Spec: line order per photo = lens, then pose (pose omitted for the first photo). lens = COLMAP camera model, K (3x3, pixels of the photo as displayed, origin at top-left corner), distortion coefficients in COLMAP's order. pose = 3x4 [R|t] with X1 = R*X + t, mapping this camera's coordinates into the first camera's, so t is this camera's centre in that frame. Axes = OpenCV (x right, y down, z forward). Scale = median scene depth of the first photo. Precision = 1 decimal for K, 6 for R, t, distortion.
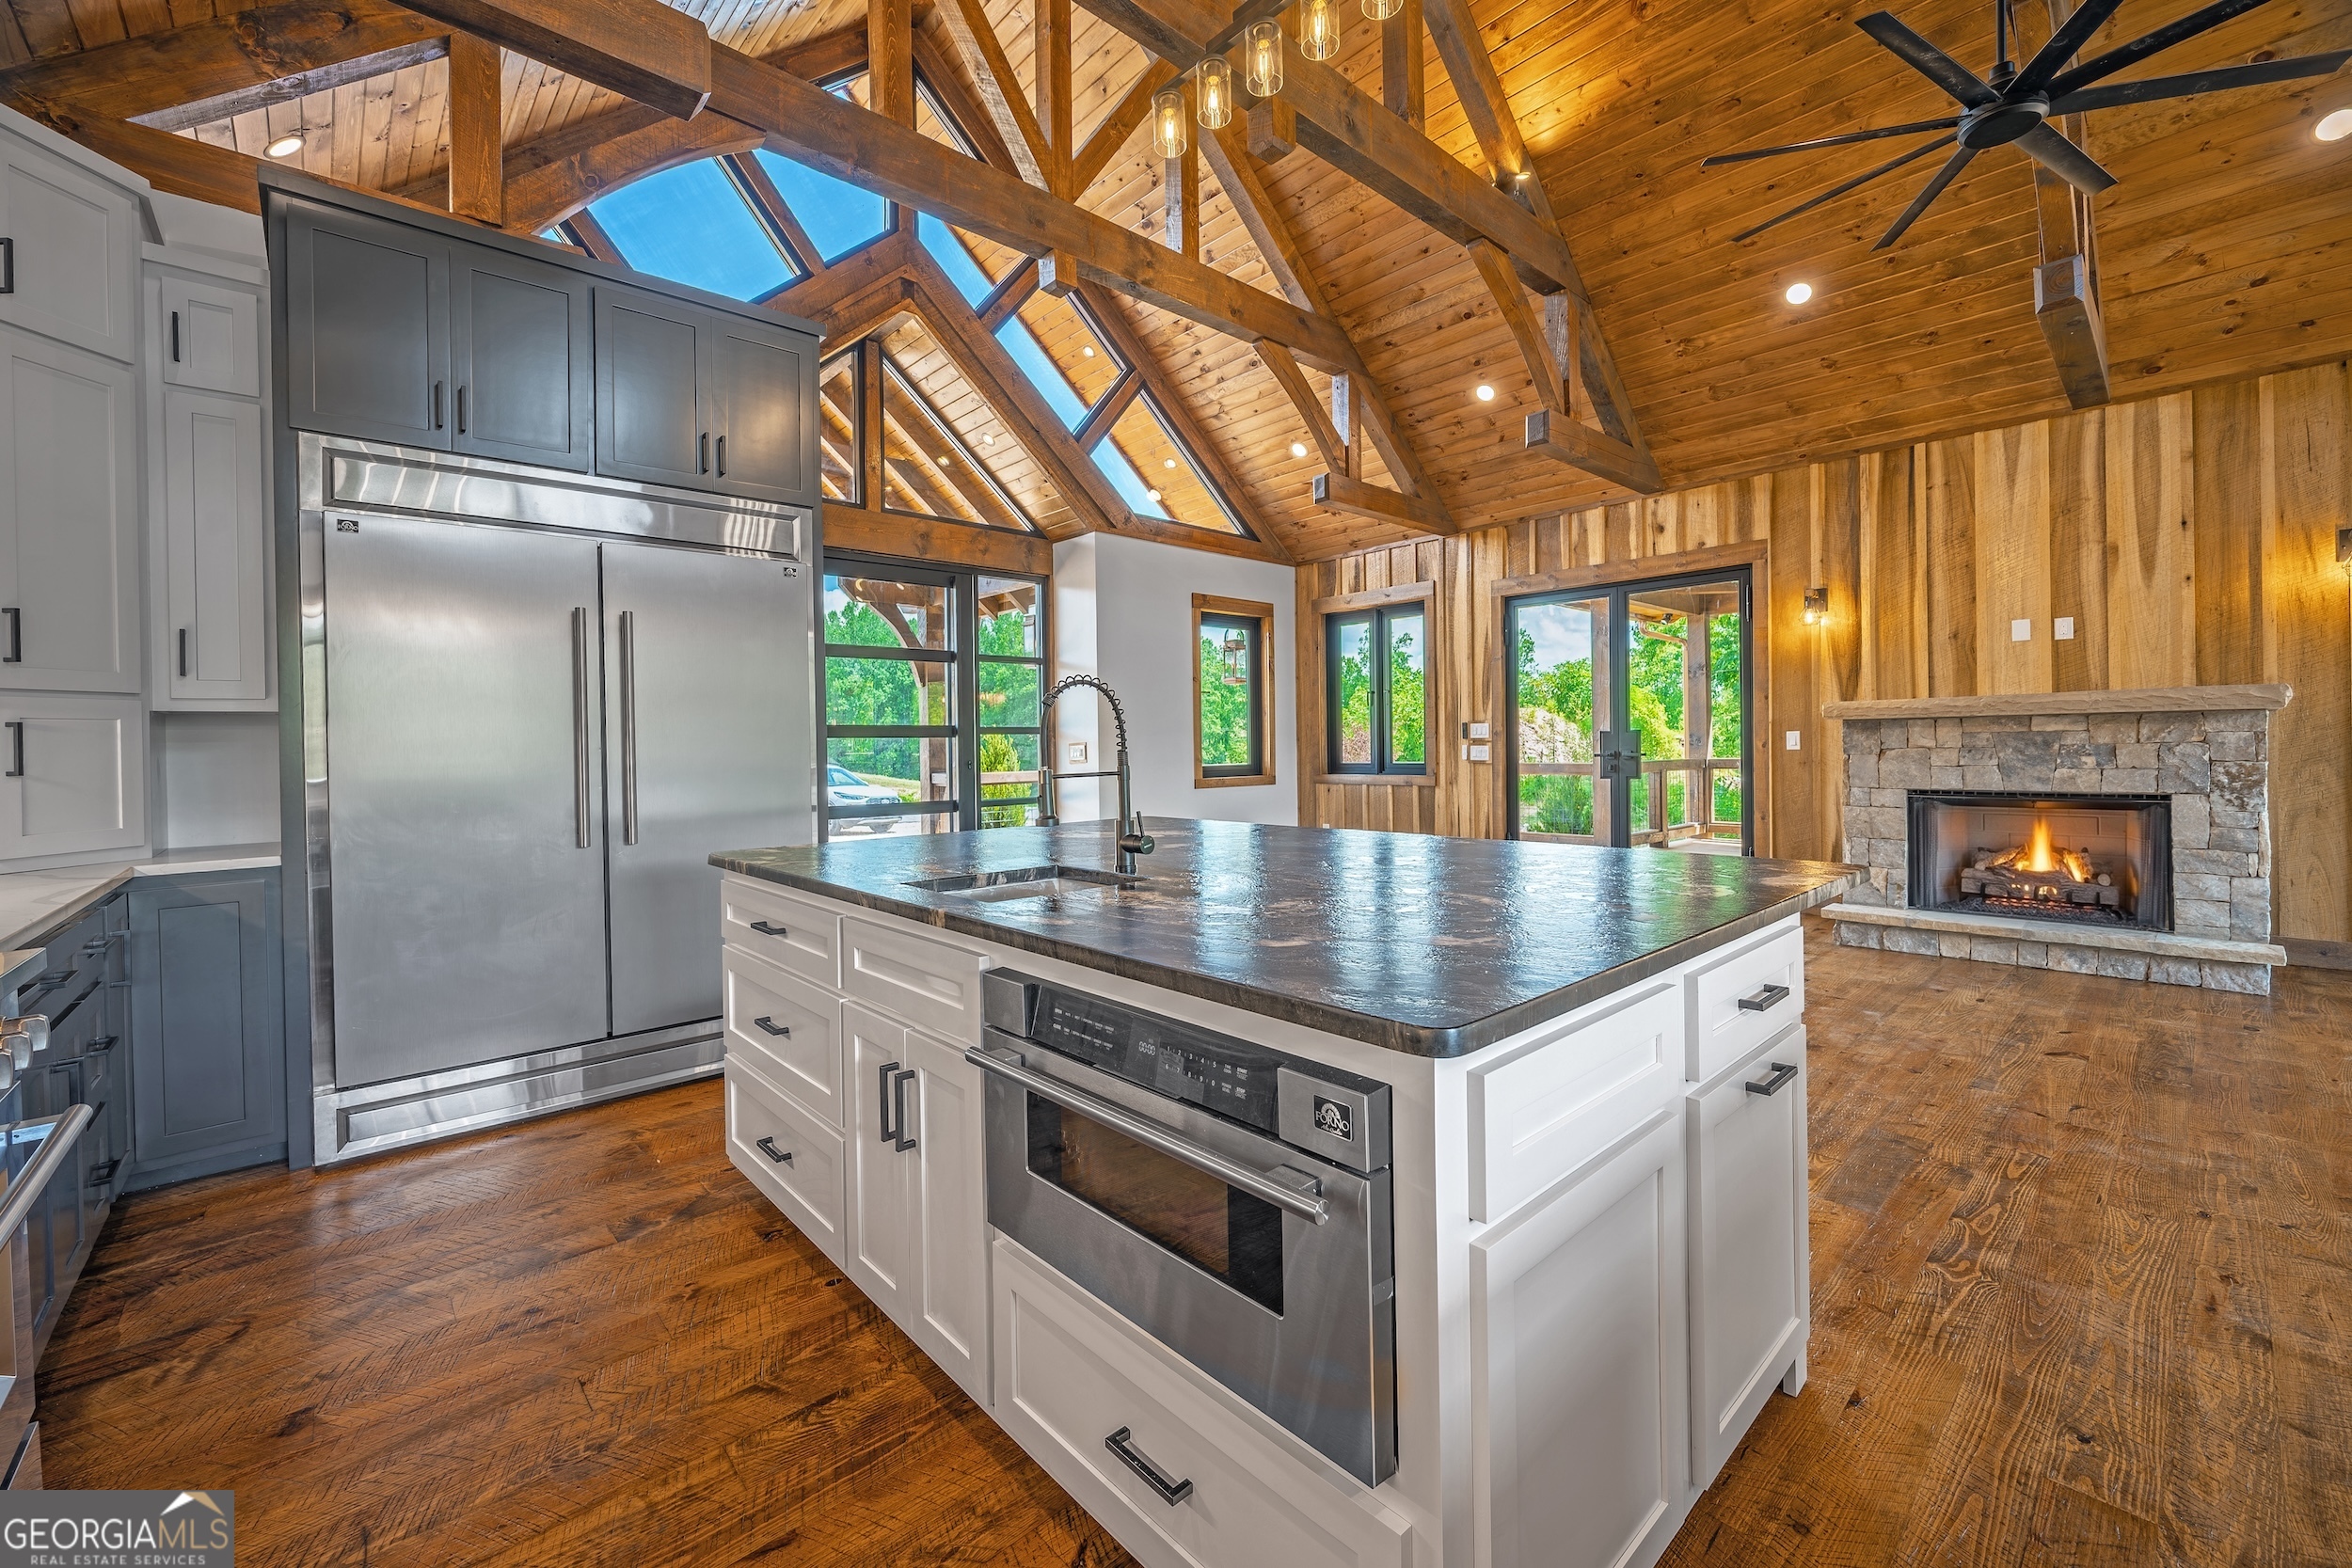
lens RADIAL K [[943.6, 0, 1173.5], [0, 943.6, 747.5], [0, 0, 1]] dist [0.000534, -0.000037]
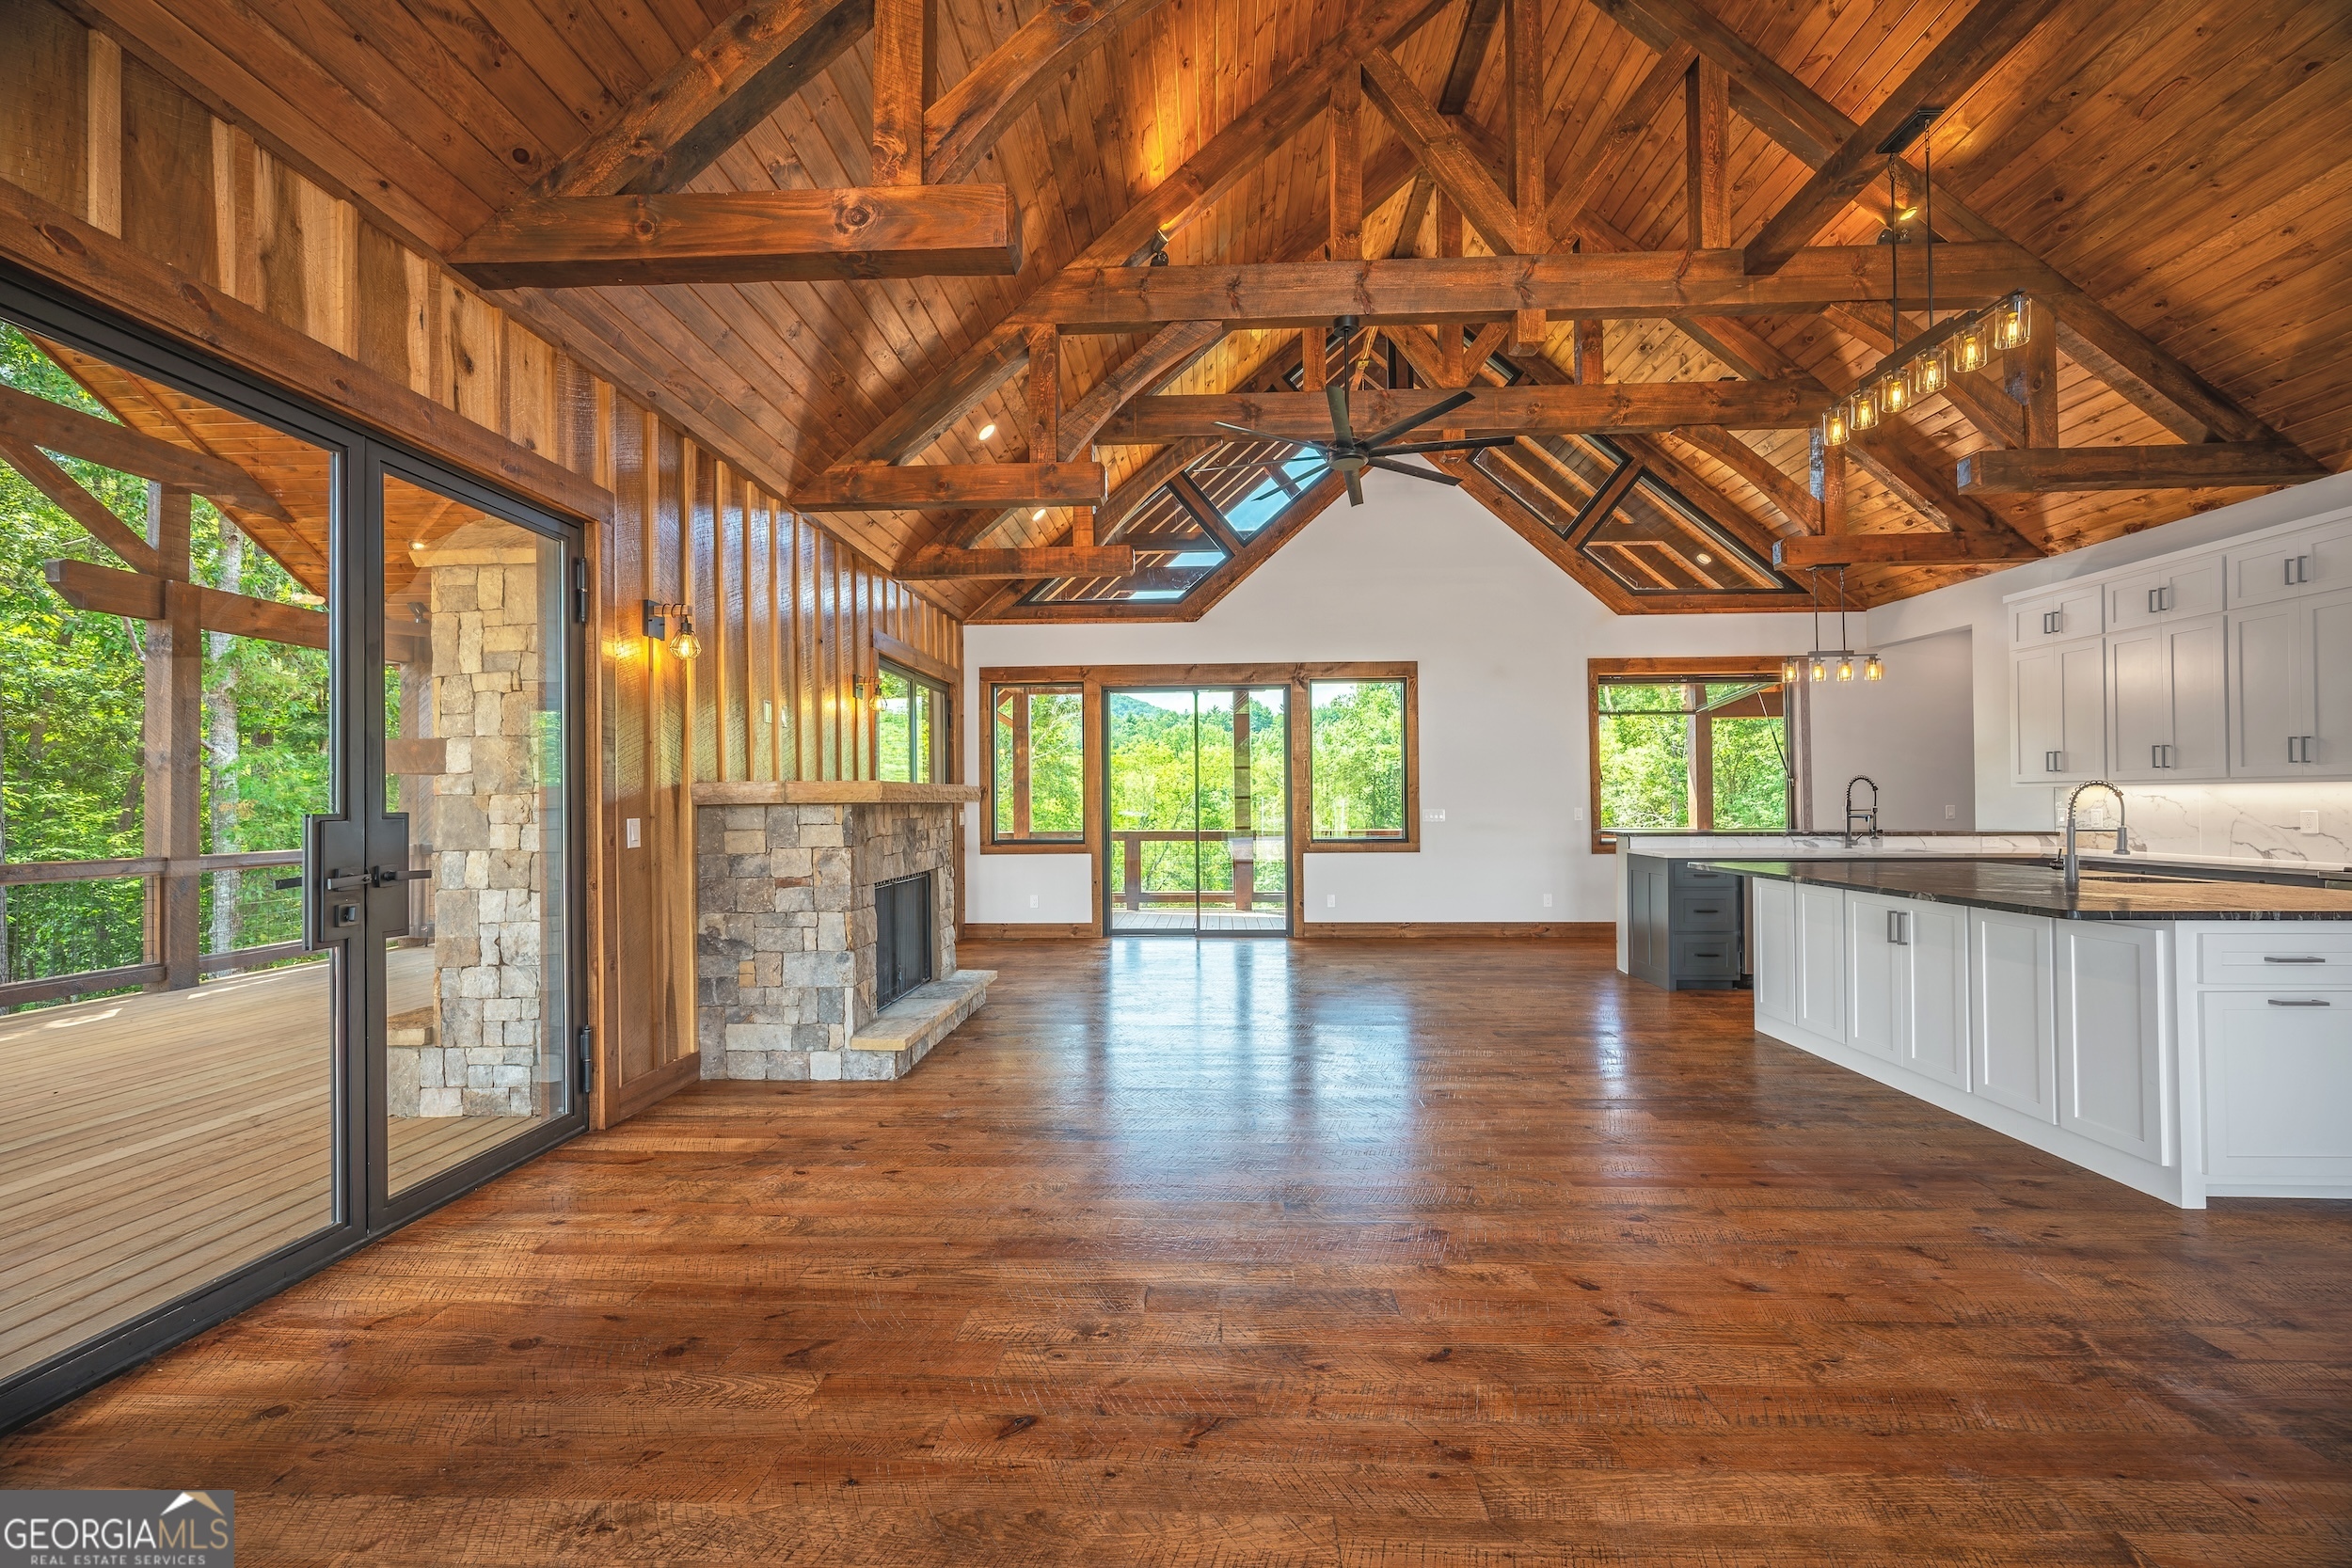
lens RADIAL K [[917.2, 0, 1176.0], [0, 917.2, 784.0], [0, 0, 1]] dist [0.000311, -0.000205]
pose [[-0.716612, 0.040608, 0.696288, -0.018209], [0.025526, 0.999162, -0.032001, -0.010396], [-0.697004, -0.005159, -0.717048, 1.094537]]
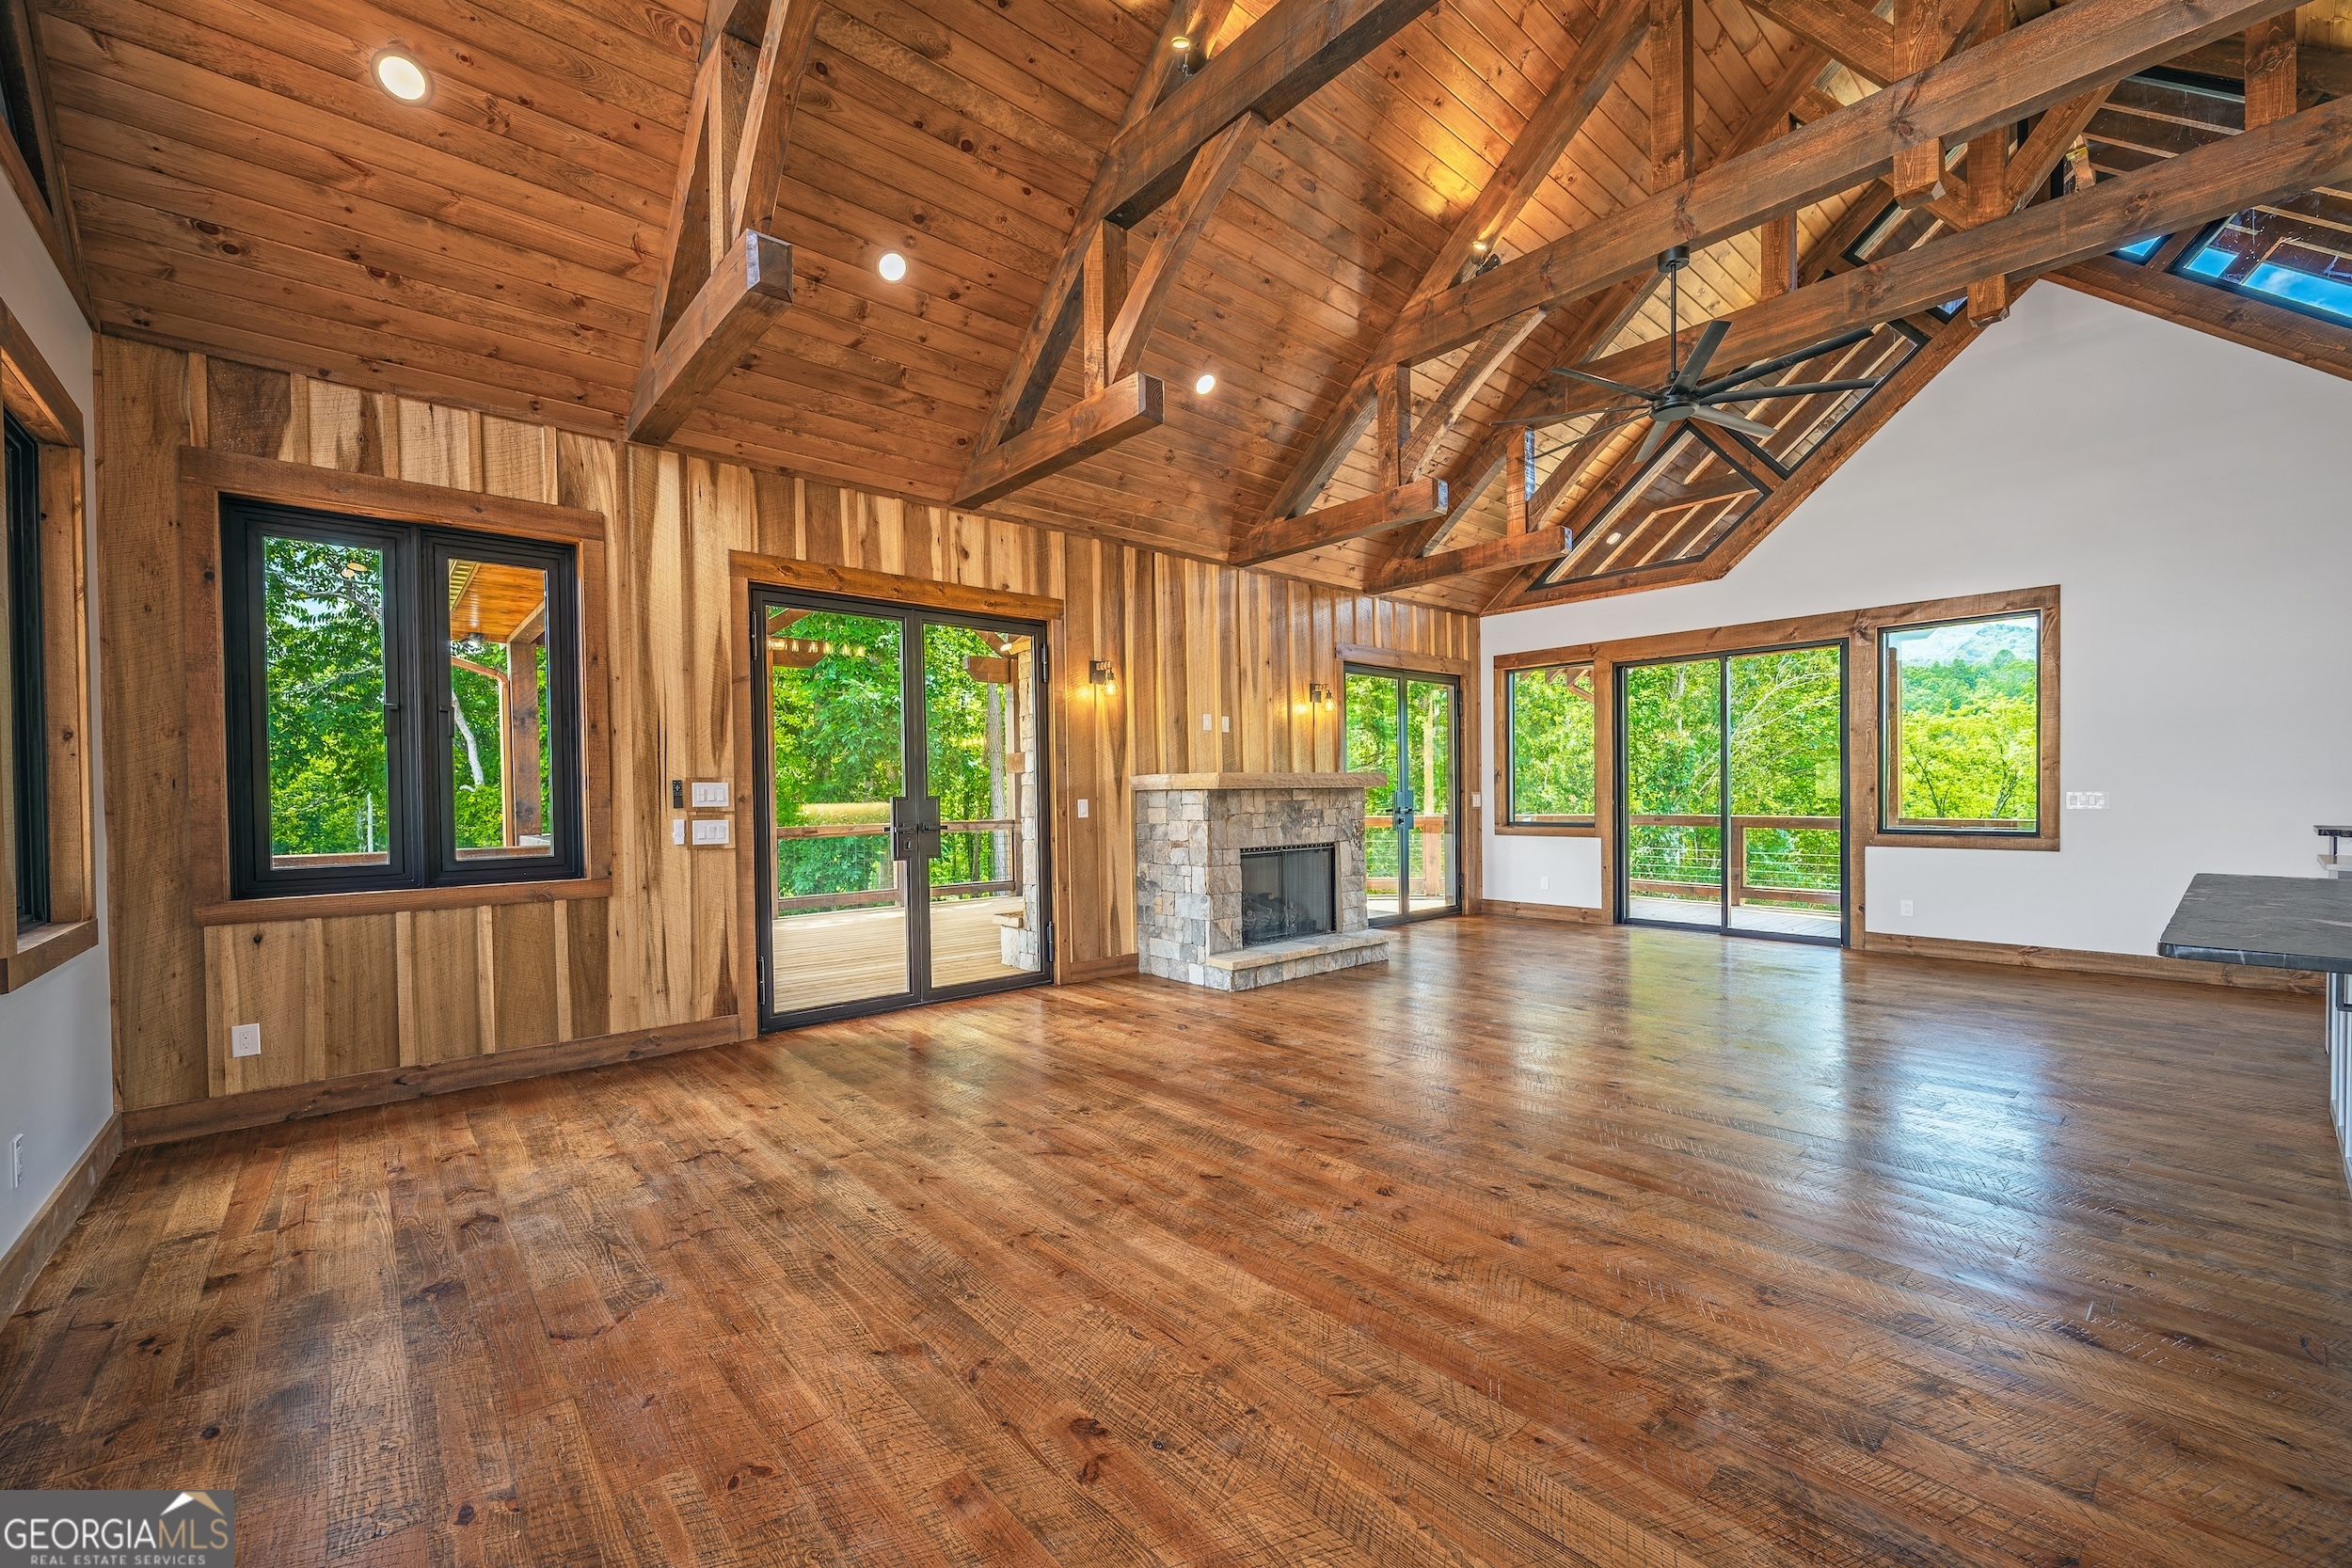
lens RADIAL K [[943.7, 0, 1181.4], [0, 943.7, 799.9], [0, 0, 1]] dist [0.001224, -0.000324]
pose [[0.005997, 0.010929, 0.999922, -0.313419], [0.016593, 0.999802, -0.011027, -0.003461], [-0.999844, 0.016658, 0.005814, 0.822787]]
